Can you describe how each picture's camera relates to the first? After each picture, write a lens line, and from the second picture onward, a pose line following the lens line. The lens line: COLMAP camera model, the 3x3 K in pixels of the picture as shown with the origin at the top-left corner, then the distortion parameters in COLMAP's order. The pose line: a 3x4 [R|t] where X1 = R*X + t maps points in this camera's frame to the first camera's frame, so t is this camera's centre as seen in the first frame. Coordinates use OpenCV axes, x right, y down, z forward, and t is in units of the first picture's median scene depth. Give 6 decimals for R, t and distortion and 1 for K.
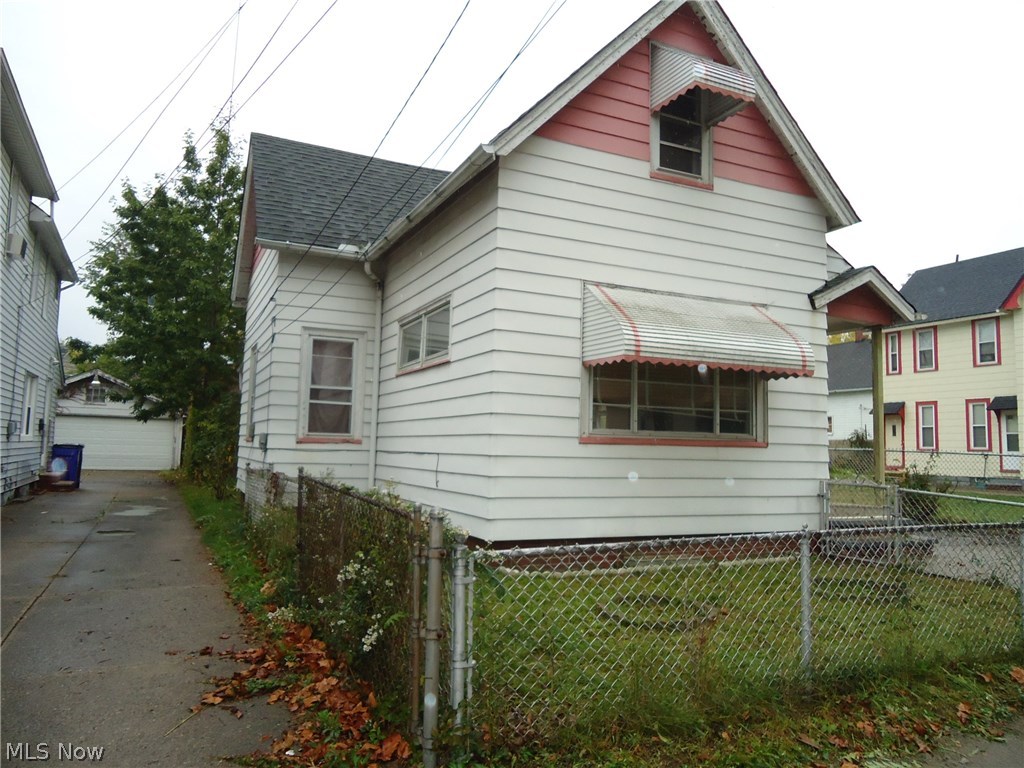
lens RADIAL K [[740.3, 0, 512.0], [0, 740.3, 384.0], [0, 0, 1]] dist [-0.010635, 0.004650]
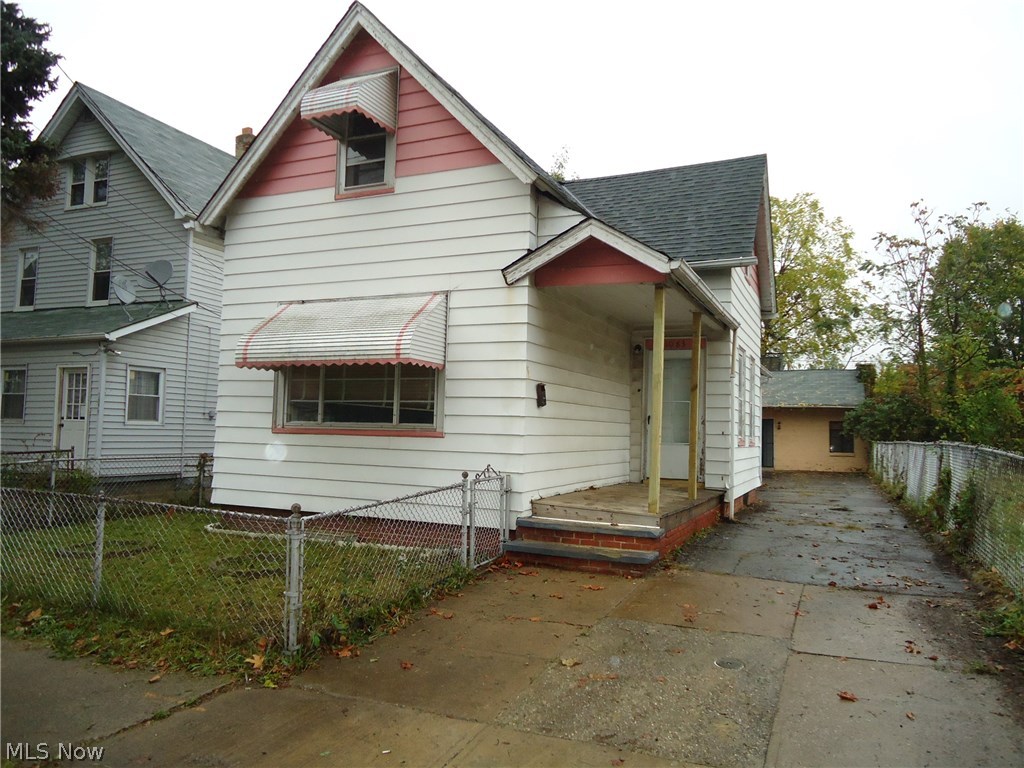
lens RADIAL K [[740.3, 0, 512.0], [0, 740.3, 384.0], [0, 0, 1]] dist [-0.010635, 0.004650]
pose [[0.648458, -0.056049, -0.759185, 1.187625], [0.055328, 0.998118, -0.026430, 0.047891], [0.759237, -0.024866, 0.650339, 0.447926]]
